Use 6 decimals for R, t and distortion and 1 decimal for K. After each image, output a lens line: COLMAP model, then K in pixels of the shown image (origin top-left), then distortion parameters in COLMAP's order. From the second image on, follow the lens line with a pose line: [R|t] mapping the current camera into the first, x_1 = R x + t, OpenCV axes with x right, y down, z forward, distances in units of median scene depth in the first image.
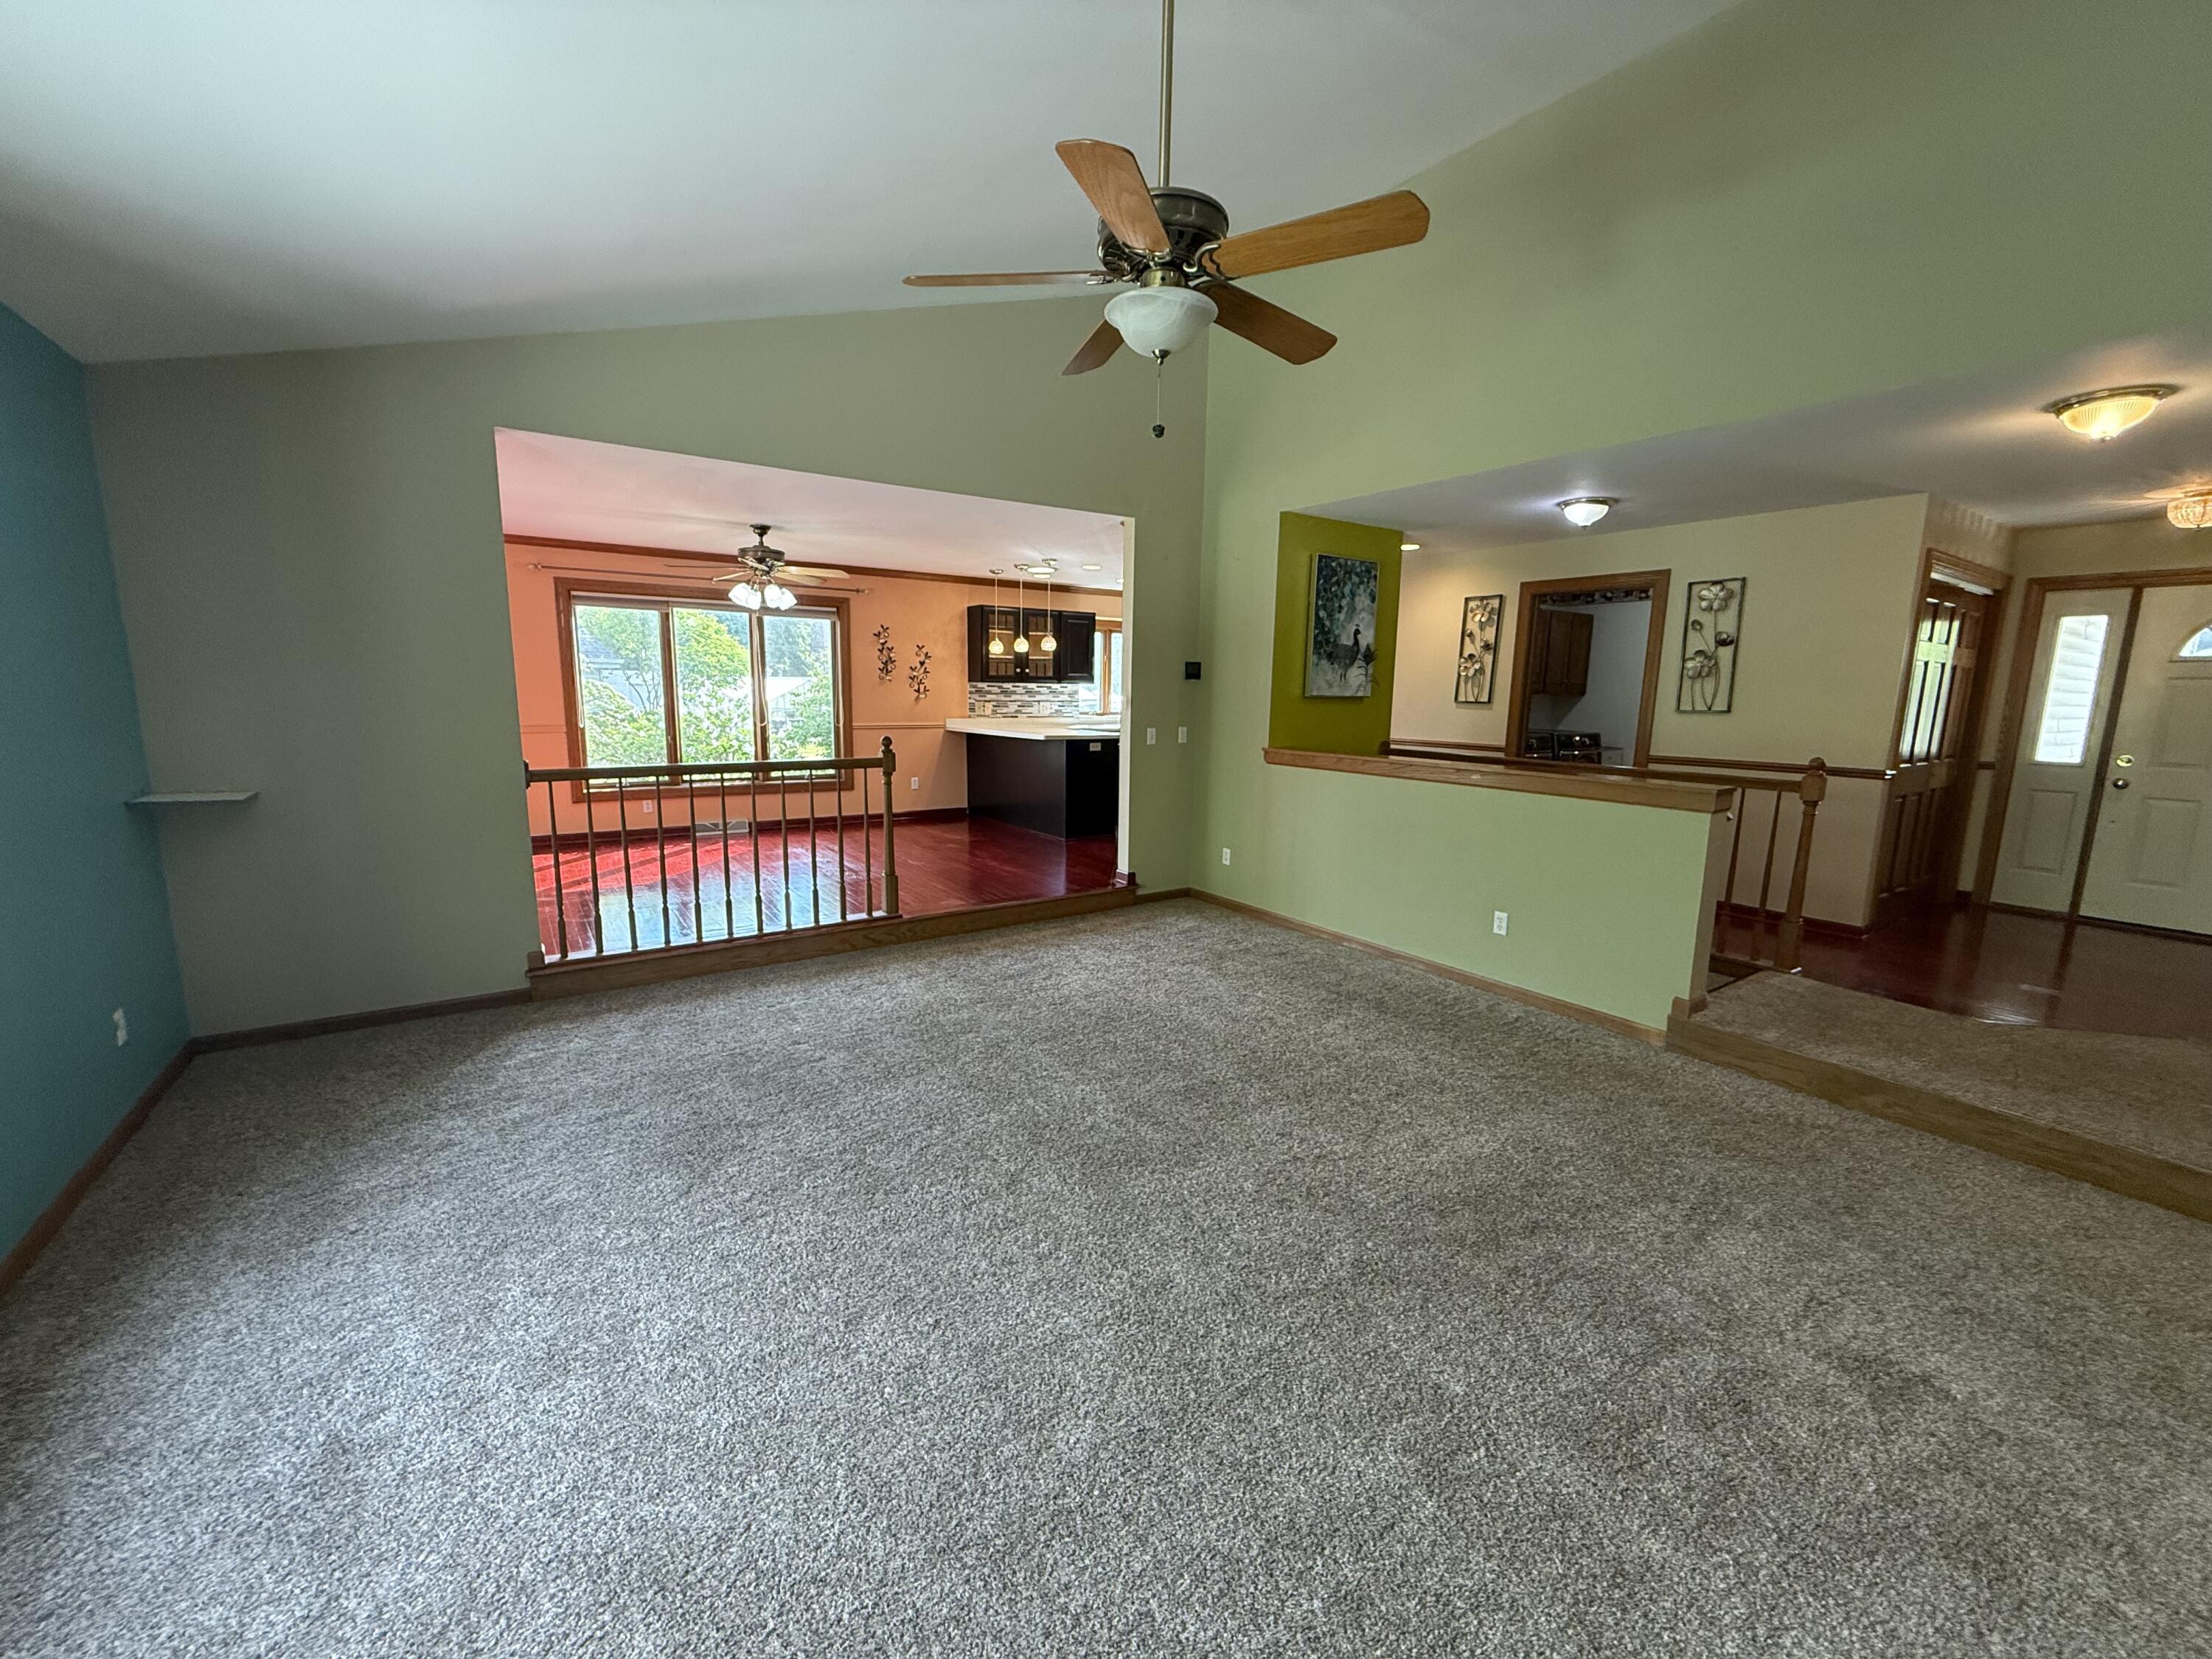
lens RADIAL K [[882.0, 0, 1099.6], [0, 882.0, 829.5], [0, 0, 1]] dist [-0.000826, 0.000572]
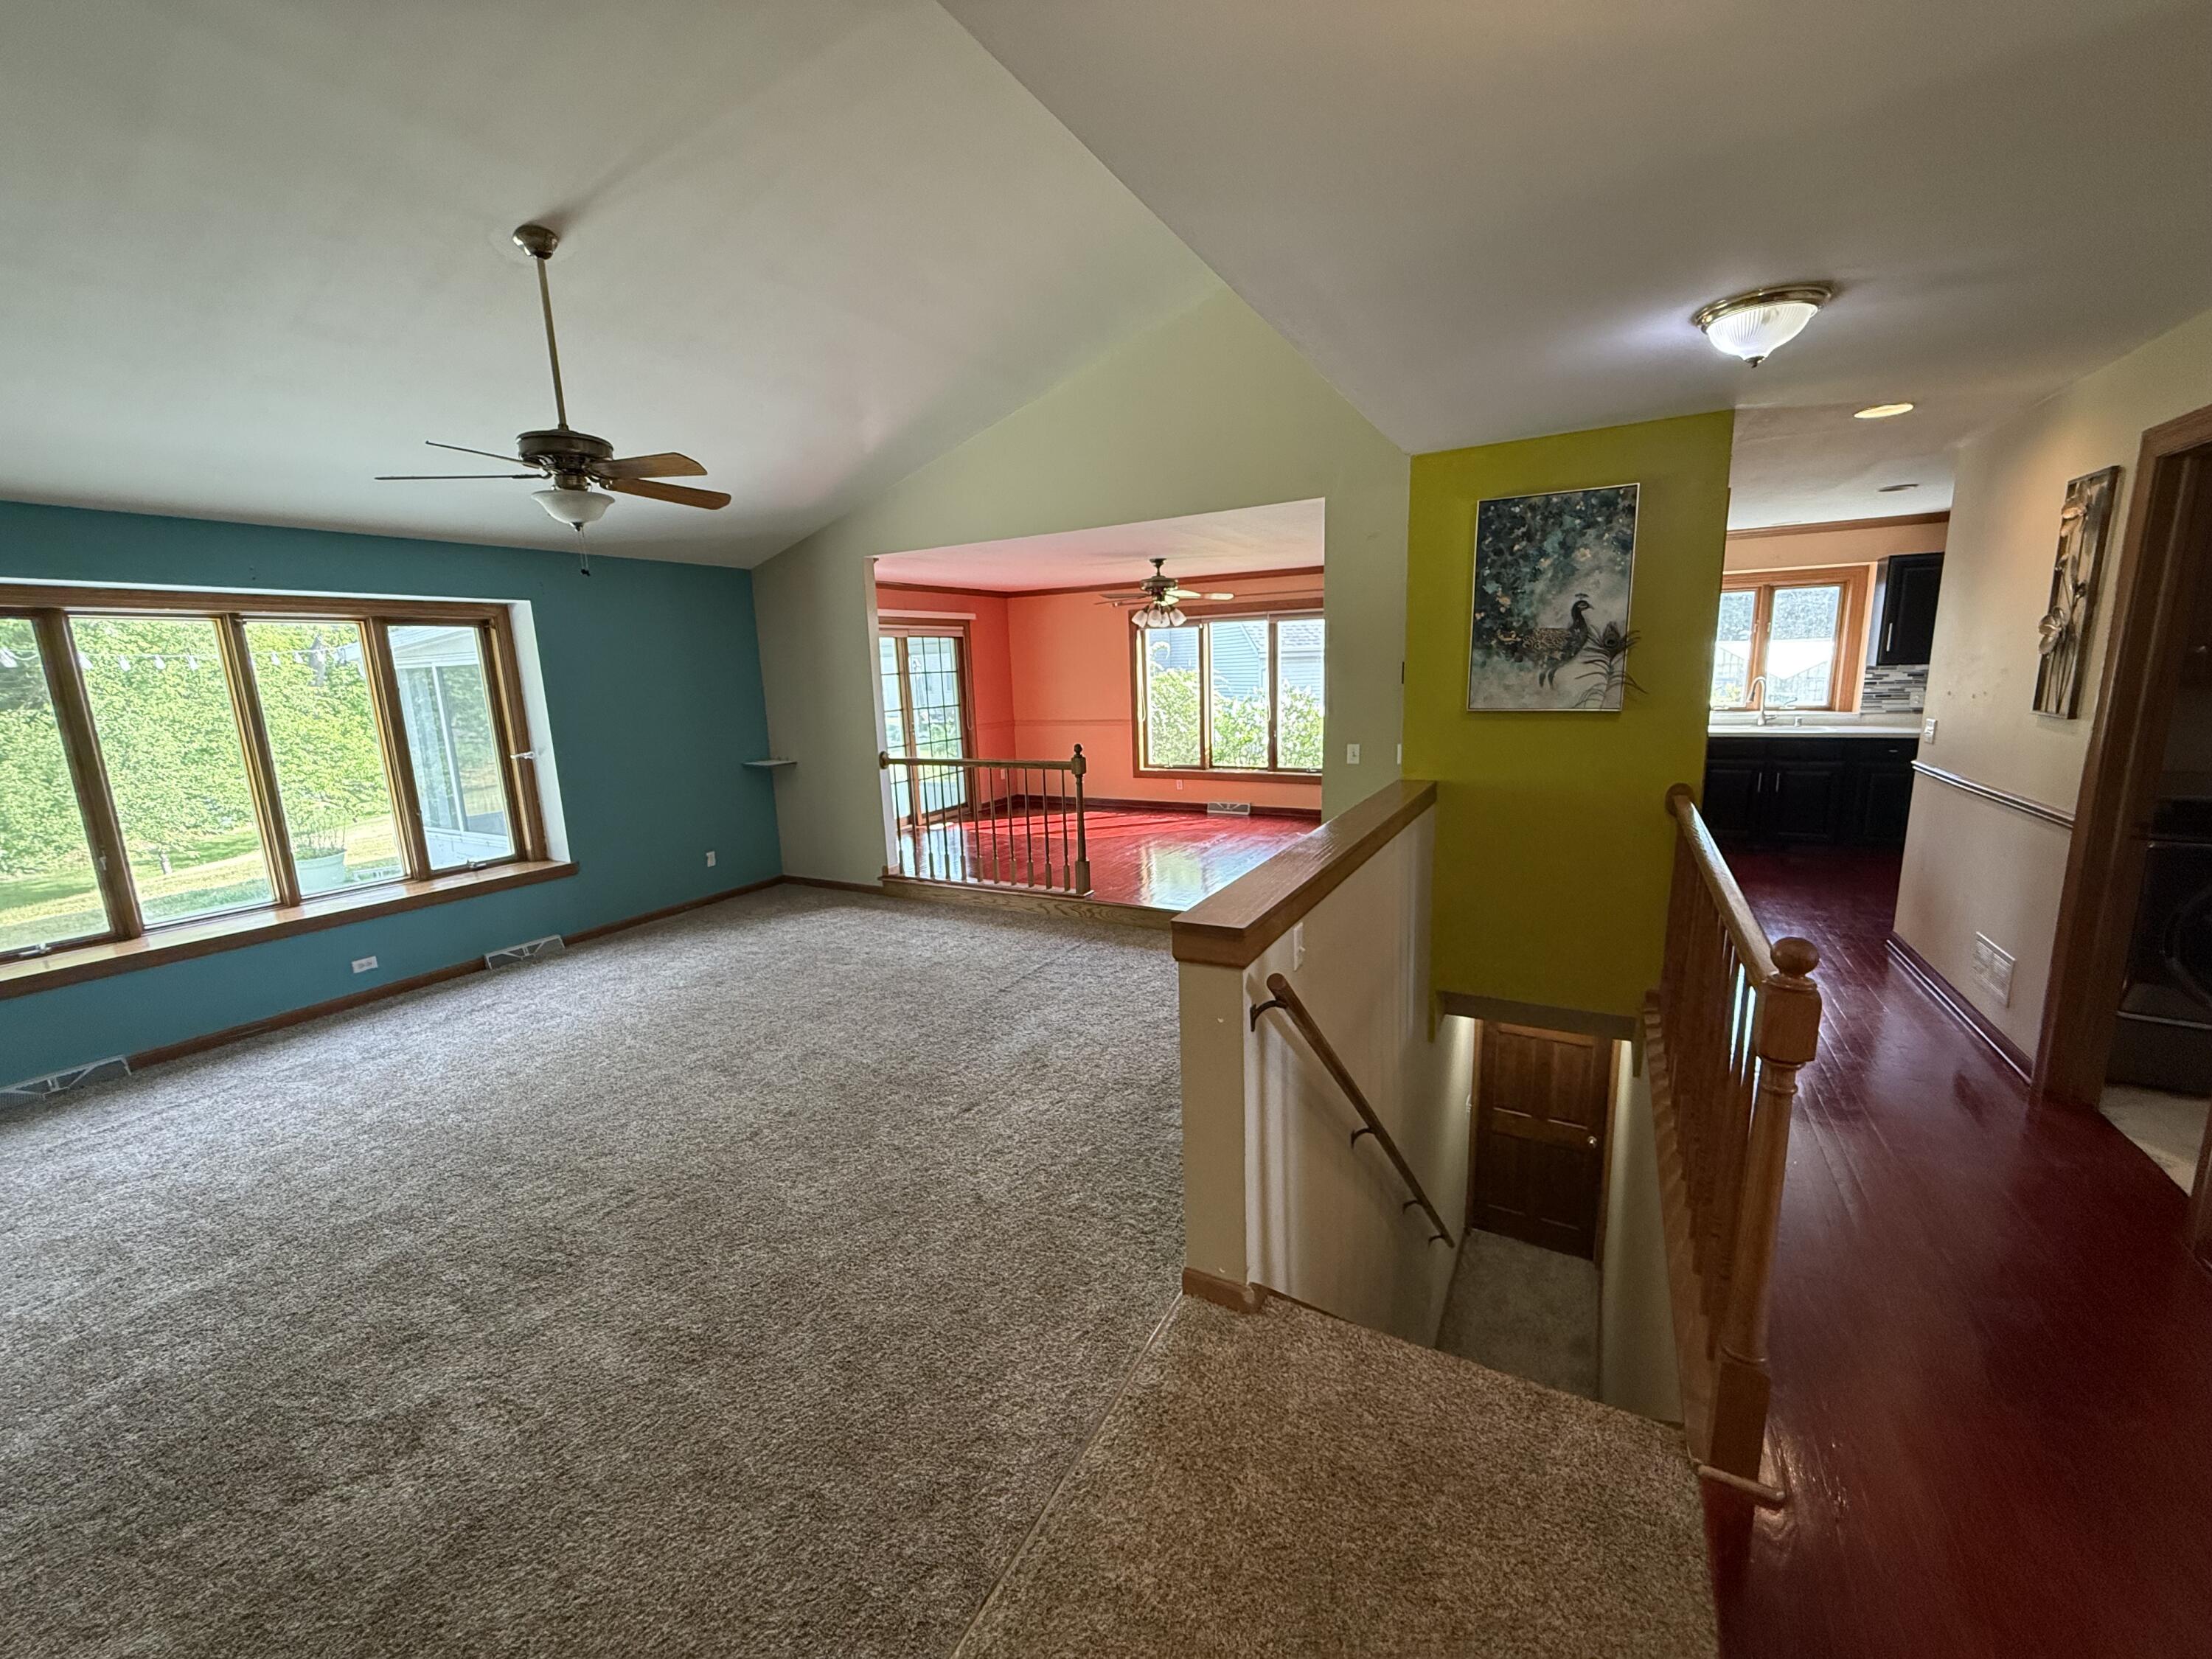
lens RADIAL K [[882.0, 0, 1096.4], [0, 882.0, 828.8], [0, 0, 1]] dist [-0.000826, 0.000572]
pose [[0.450175, 0.131105, -0.883263, 0.824972], [-0.102810, 0.990195, 0.094577, -0.106817], [0.887002, 0.048232, 0.459240, 0.484223]]
